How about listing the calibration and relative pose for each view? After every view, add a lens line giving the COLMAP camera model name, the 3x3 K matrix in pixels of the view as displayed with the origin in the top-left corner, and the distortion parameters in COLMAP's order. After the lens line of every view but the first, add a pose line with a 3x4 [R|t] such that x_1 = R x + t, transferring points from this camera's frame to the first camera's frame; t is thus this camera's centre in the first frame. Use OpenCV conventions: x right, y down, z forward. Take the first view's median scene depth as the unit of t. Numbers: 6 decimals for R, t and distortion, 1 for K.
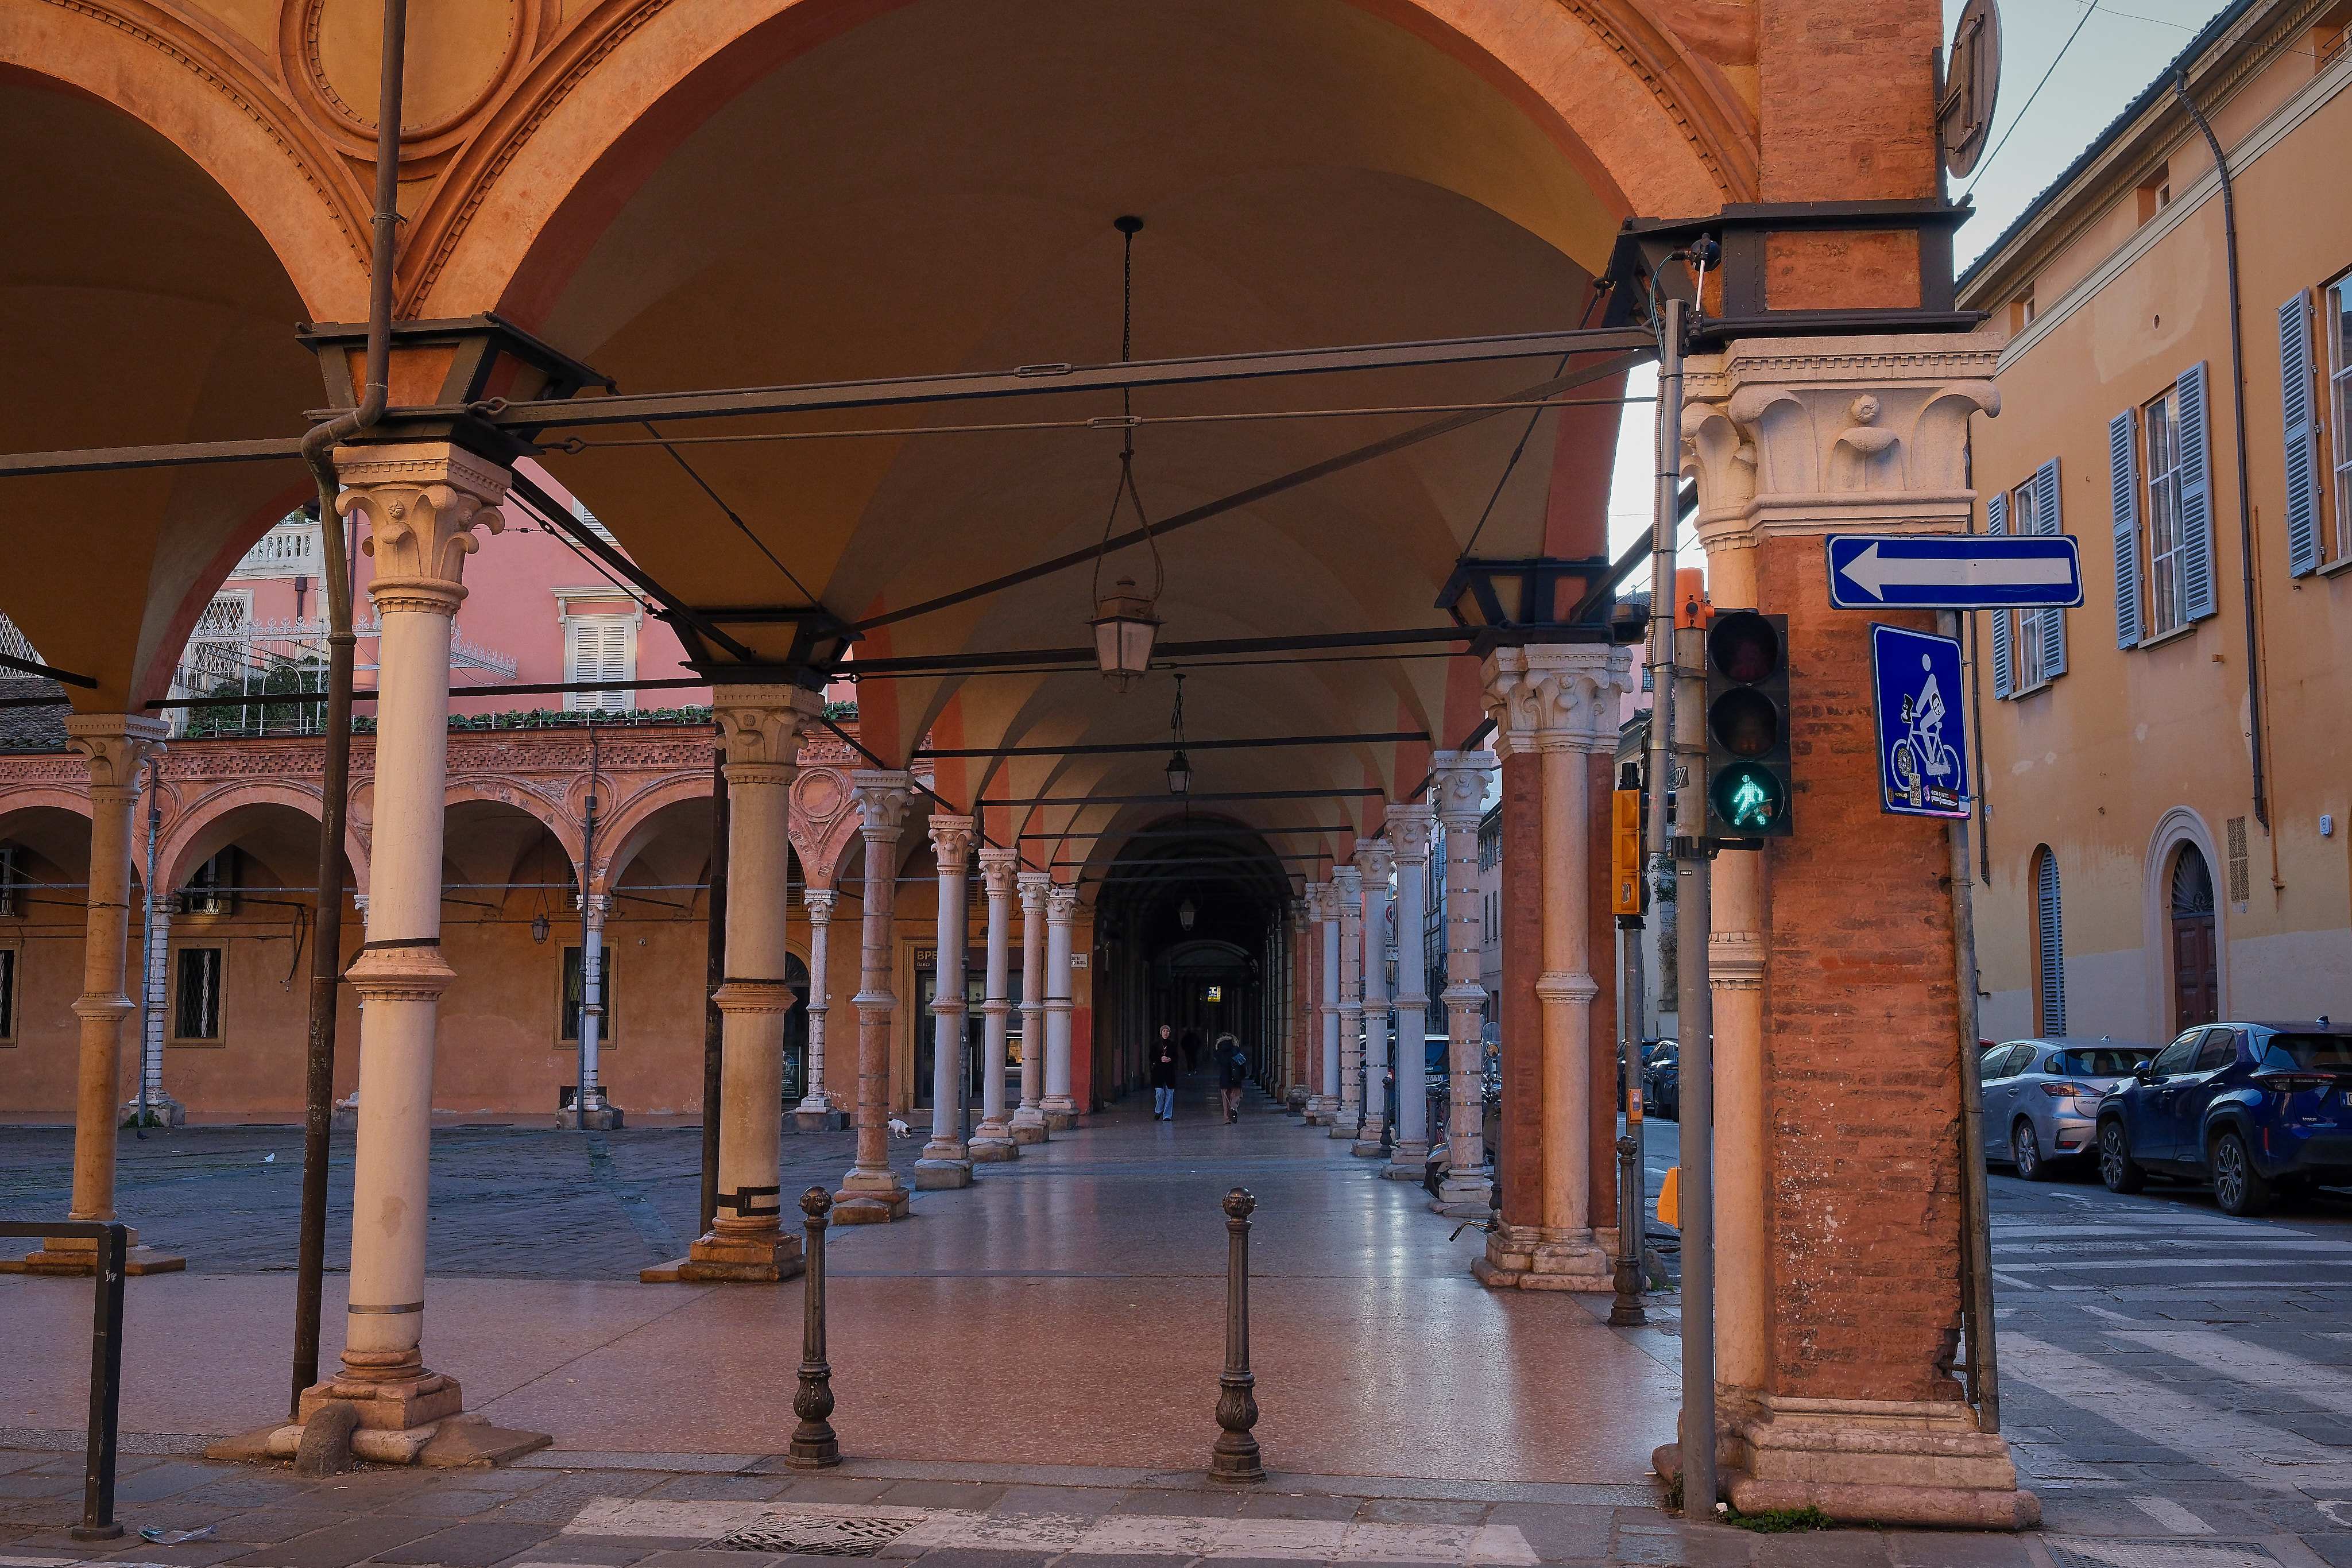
lens RADIAL K [[2361.2, 0, 1181.4], [0, 2361.2, 782.6], [0, 0, 1]] dist [0.005994, 0.000000]
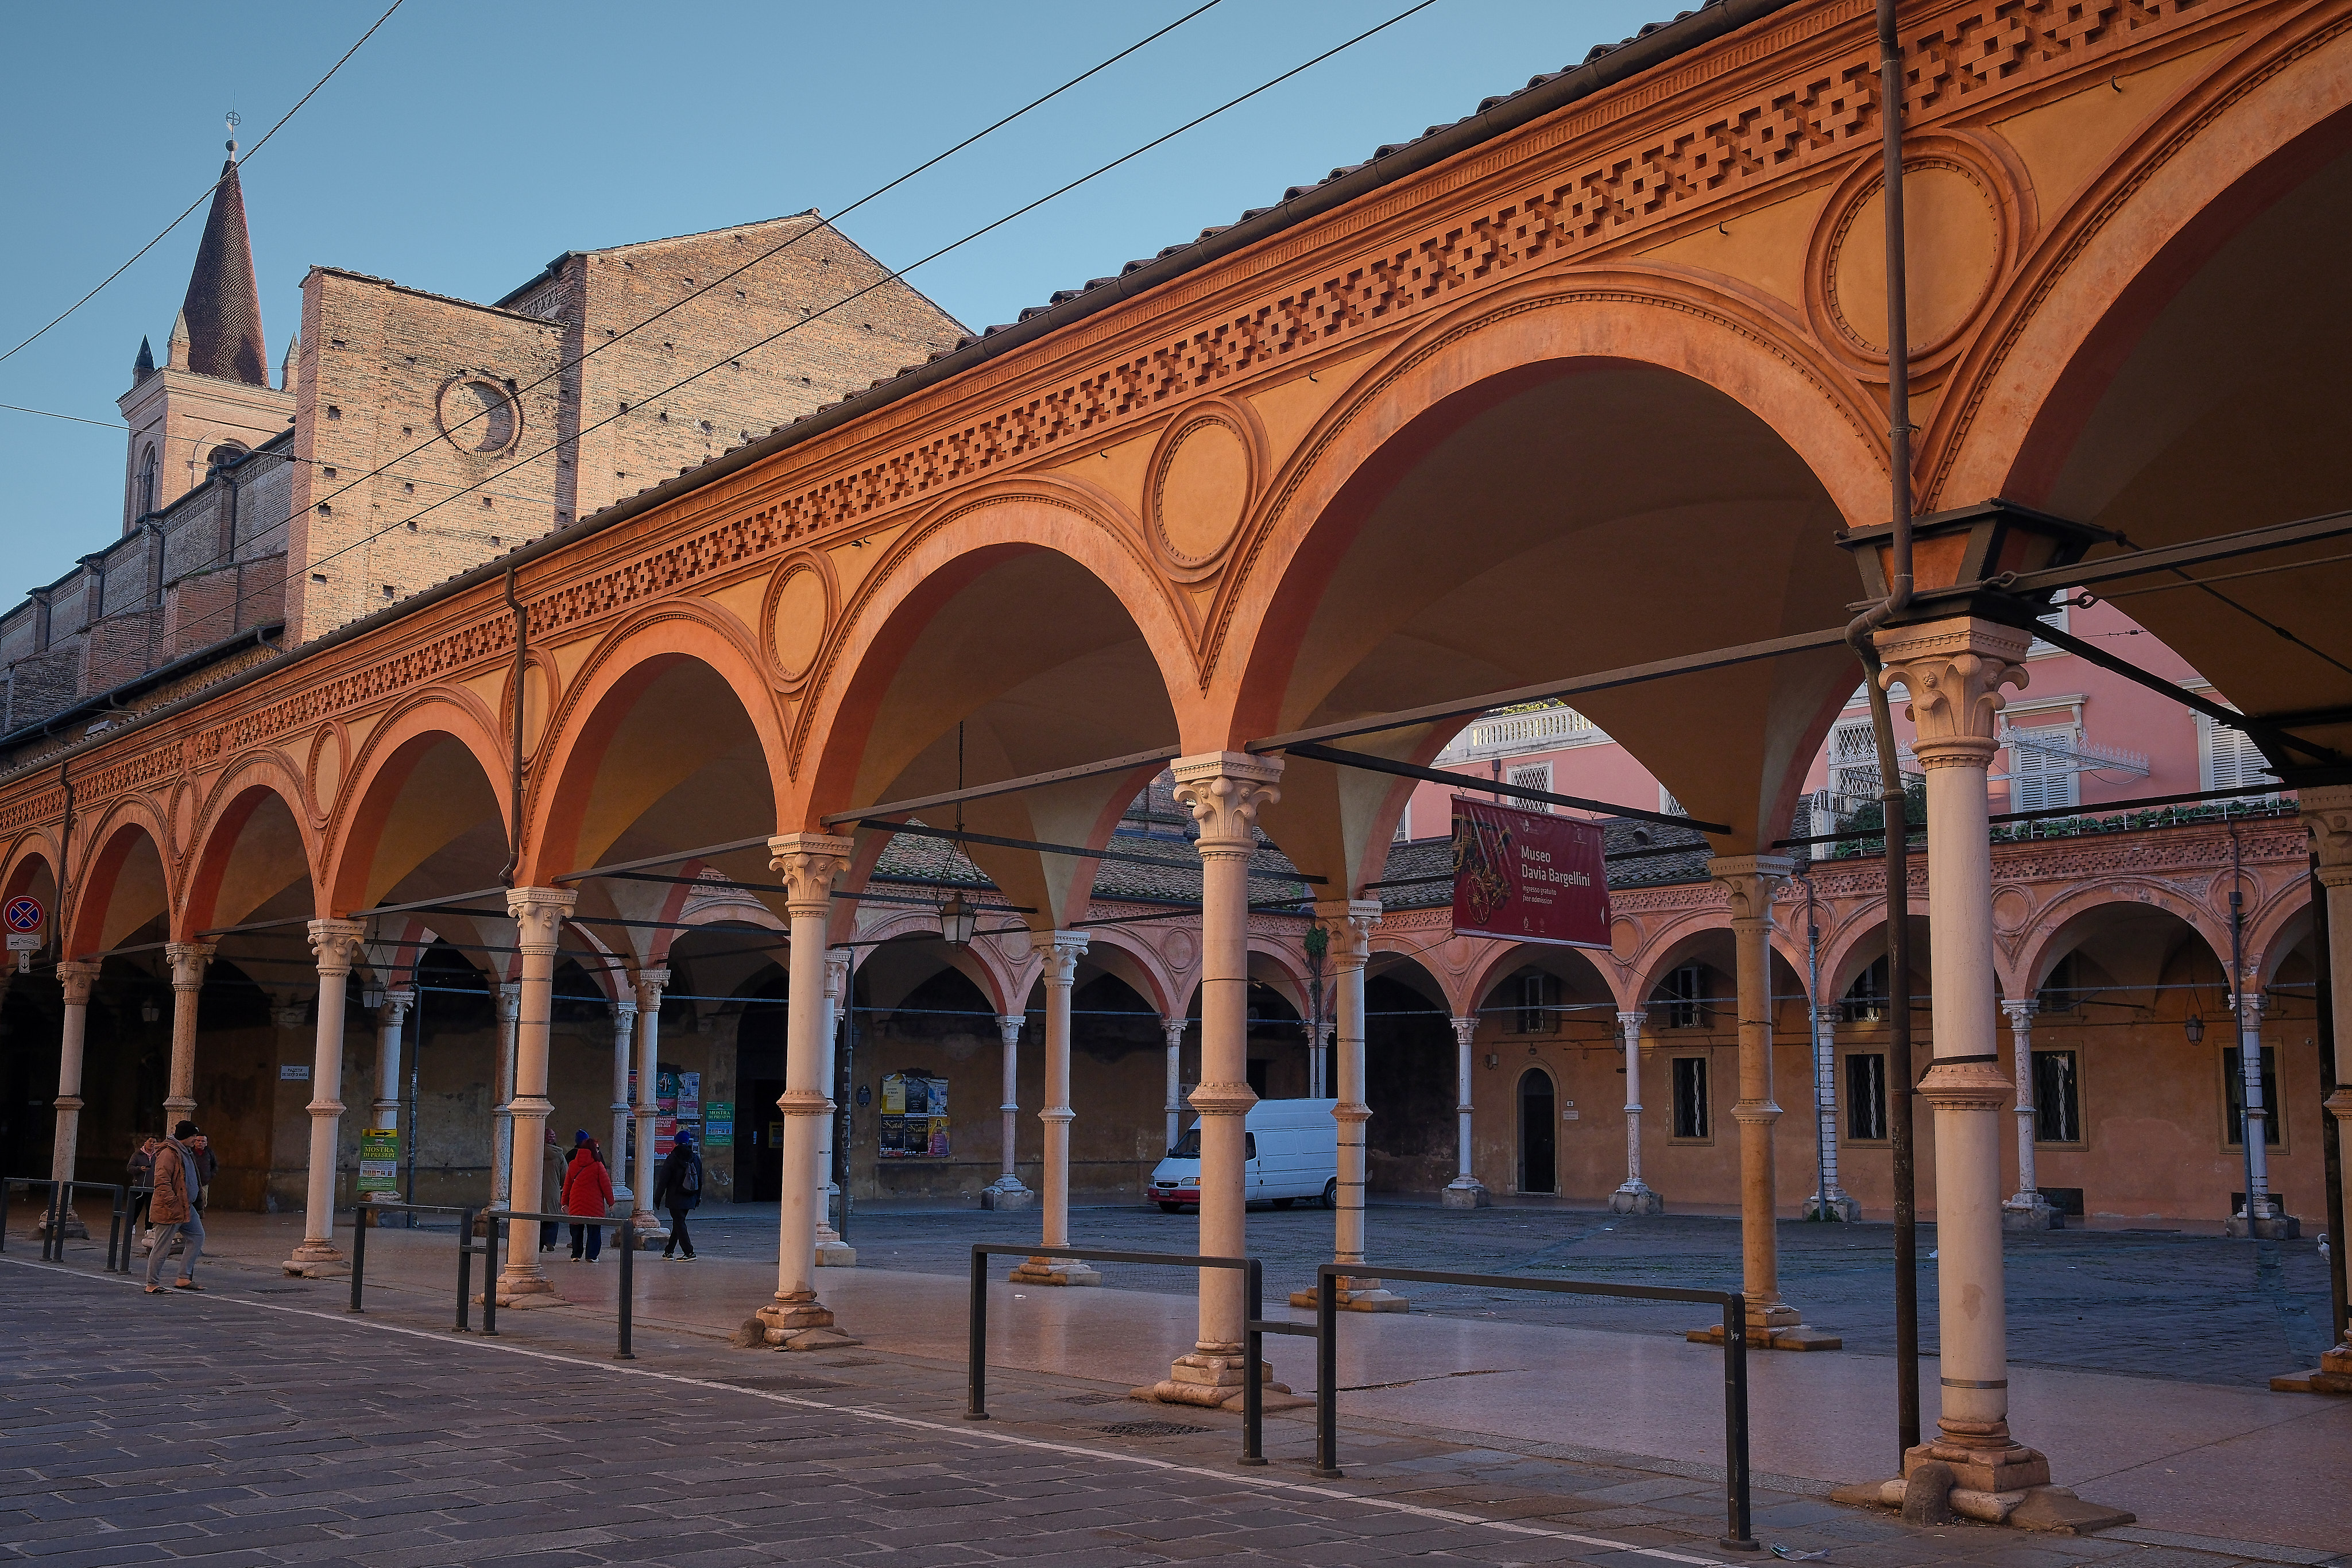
lens RADIAL K [[2361.2, 0, 1171.6], [0, 2361.2, 787.8], [0, 0, 1]] dist [0.005994, 0.000000]
pose [[0.775329, -0.084852, -0.625832, 0.092321], [0.059753, 0.996344, -0.061059, -0.014855], [0.628725, 0.009945, 0.777564, -0.117263]]
